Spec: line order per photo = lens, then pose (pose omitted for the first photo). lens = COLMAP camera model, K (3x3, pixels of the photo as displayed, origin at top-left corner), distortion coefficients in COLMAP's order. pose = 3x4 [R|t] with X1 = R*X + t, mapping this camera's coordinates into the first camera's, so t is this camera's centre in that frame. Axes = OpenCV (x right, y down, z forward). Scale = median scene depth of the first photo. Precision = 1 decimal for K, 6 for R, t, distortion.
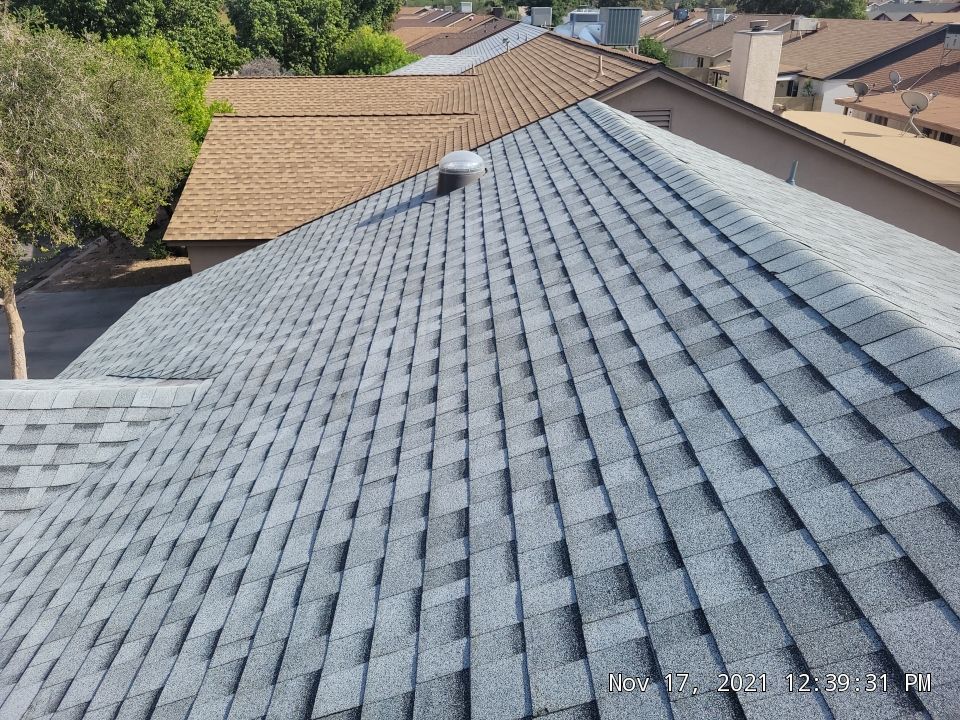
lens RADIAL K [[717.3, 0, 473.2], [0, 717.3, 358.1], [0, 0, 1]] dist [0.038188, -0.021493]
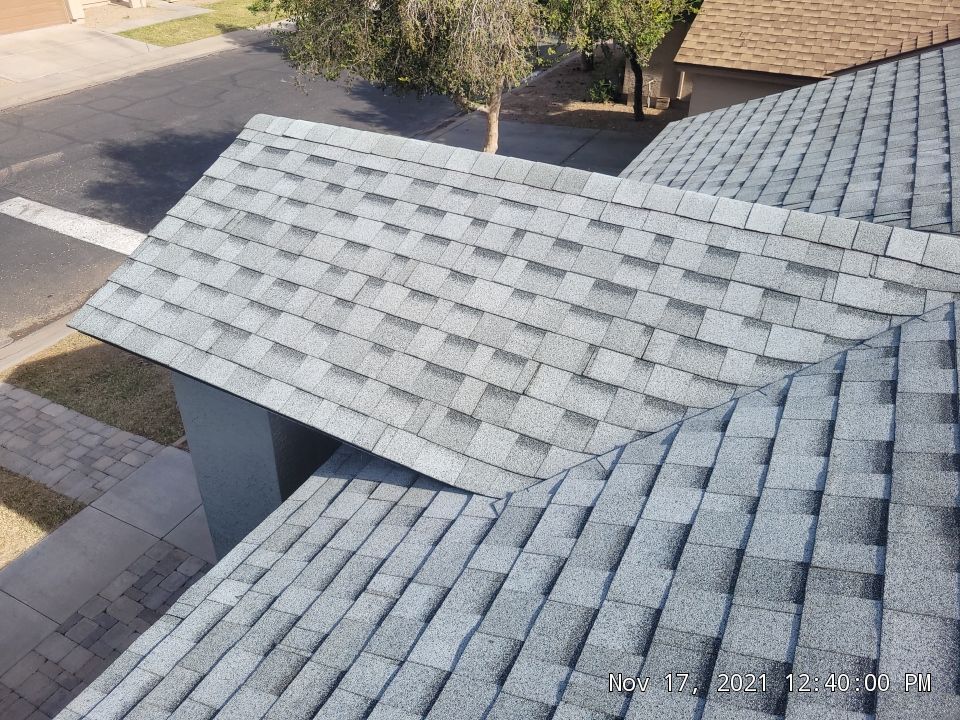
lens RADIAL K [[717.3, 0, 461.1], [0, 717.3, 367.5], [0, 0, 1]] dist [0.038188, -0.021493]
pose [[0.871338, 0.297653, -0.390093, -0.212806], [-0.229819, 0.949970, 0.211518, 0.044441], [0.433536, -0.094653, 0.896151, 0.133679]]
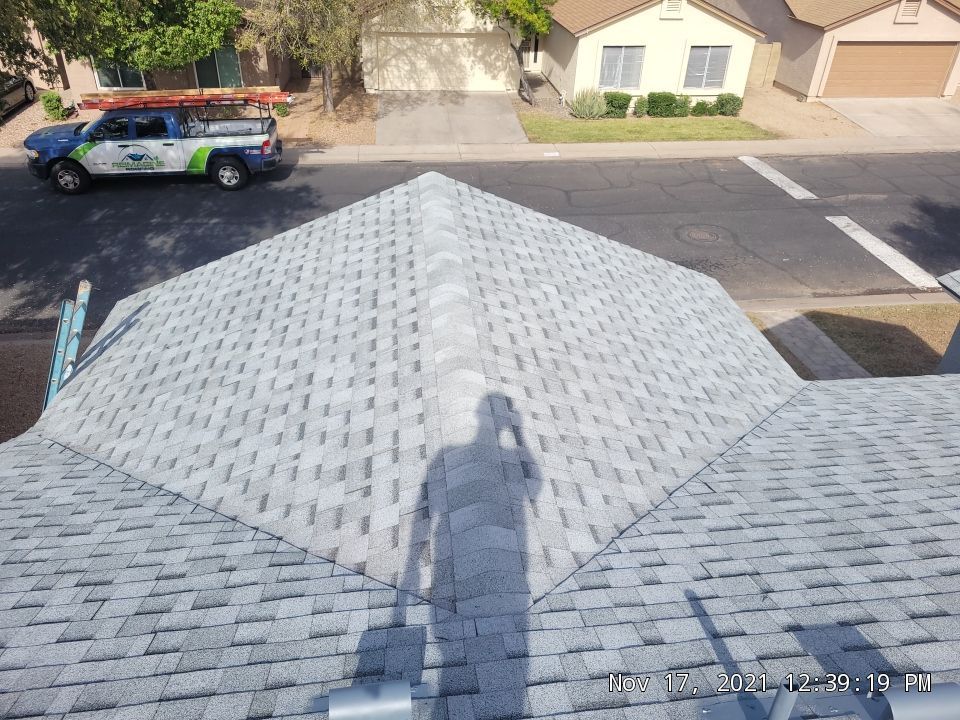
lens RADIAL K [[717.3, 0, 508.0], [0, 717.3, 358.1], [0, 0, 1]] dist [0.038188, -0.021493]
pose [[0.112951, 0.544336, -0.831228, 0.096147], [-0.456920, 0.771333, 0.443024, 0.062421], [0.882307, 0.329765, 0.335841, -0.228515]]
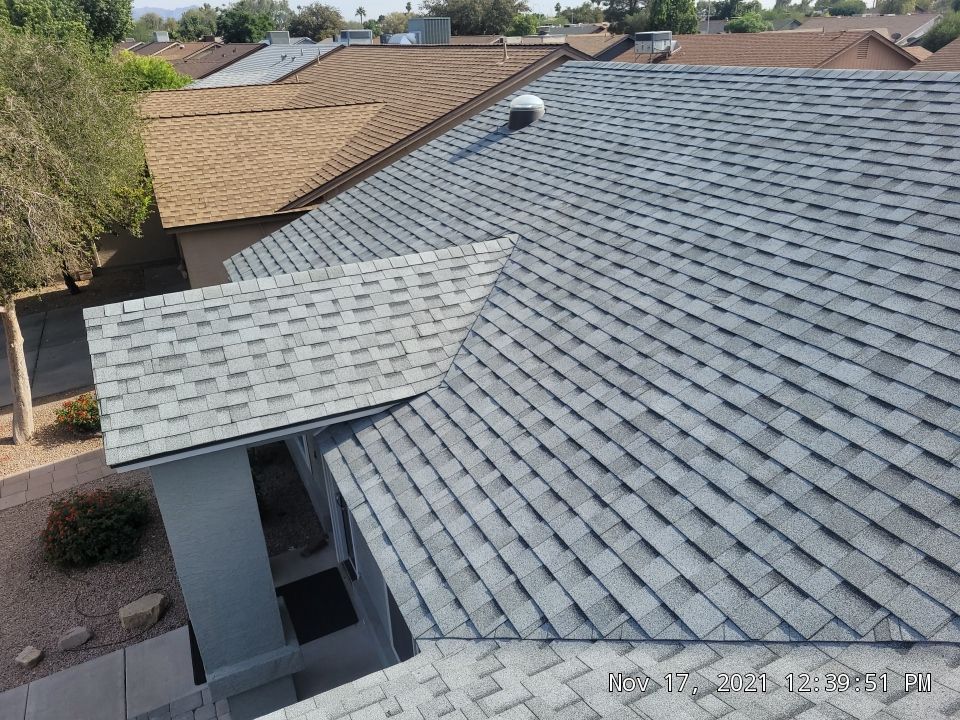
lens RADIAL K [[717.3, 0, 491.2], [0, 717.3, 379.3], [0, 0, 1]] dist [0.038188, -0.021493]
pose [[0.911591, -0.201144, 0.358530, -0.410097], [0.203752, 0.978534, 0.030926, 0.110674], [-0.357054, 0.044859, 0.933006, -0.127673]]
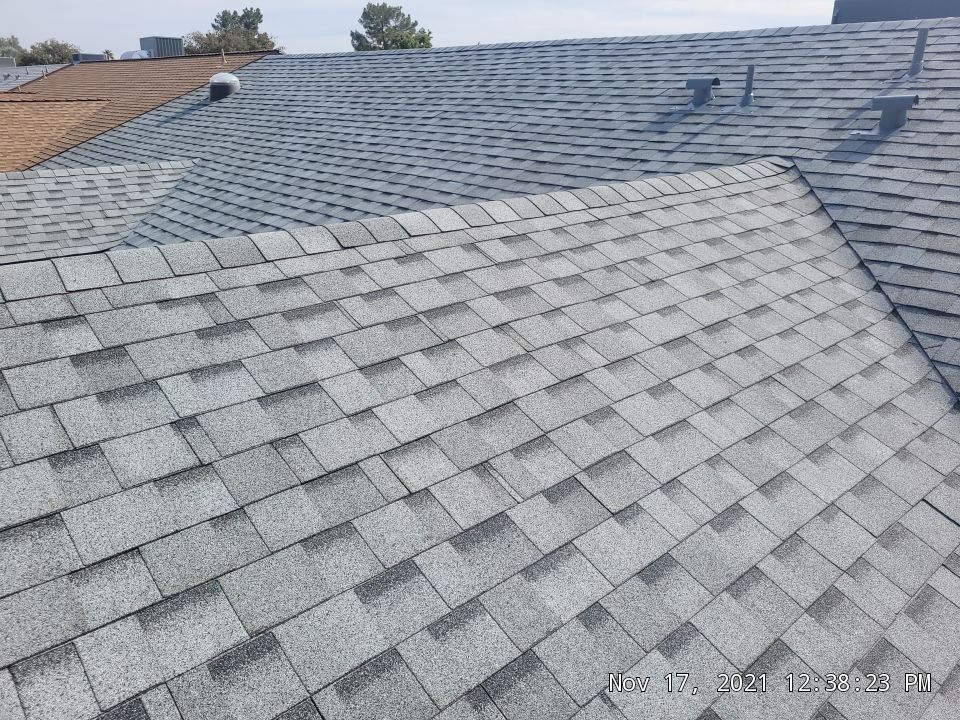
lens RADIAL K [[729.7, 0, 480.1], [0, 729.7, 365.0], [0, 0, 1]] dist [0.030803, -0.013214]
pose [[0.764902, -0.223149, 0.604259, -0.437913], [0.271094, 0.962475, 0.012270, 0.293324], [-0.584322, 0.154425, 0.796693, -0.329979]]
